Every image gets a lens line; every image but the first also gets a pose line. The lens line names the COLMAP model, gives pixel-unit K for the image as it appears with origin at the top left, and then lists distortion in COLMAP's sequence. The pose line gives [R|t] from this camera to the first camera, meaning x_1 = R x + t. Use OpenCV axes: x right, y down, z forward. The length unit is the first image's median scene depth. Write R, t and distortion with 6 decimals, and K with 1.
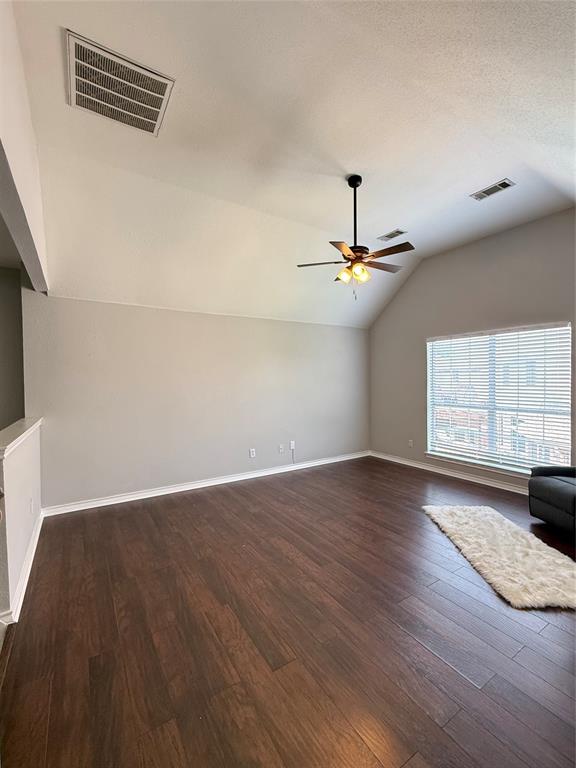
lens RADIAL K [[331.1, 0, 290.1], [0, 331.1, 382.7], [0, 0, 1]] dist [0.001249, 0.000106]
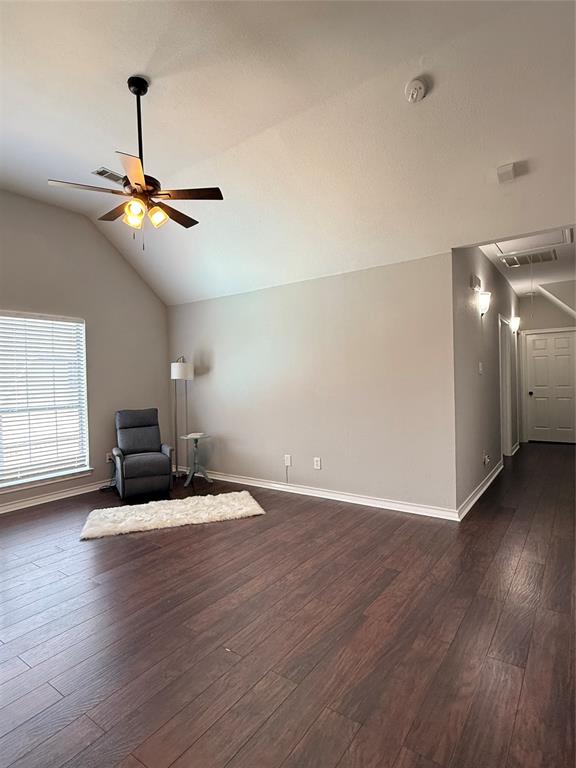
lens RADIAL K [[404.3, 0, 289.5], [0, 404.3, 383.7], [0, 0, 1]] dist [0.005335, -0.000063]
pose [[-0.363913, 0.004557, 0.931422, -0.998136], [0.042598, 0.999023, 0.011755, 0.058191], [-0.930458, 0.043955, -0.363751, 1.401485]]
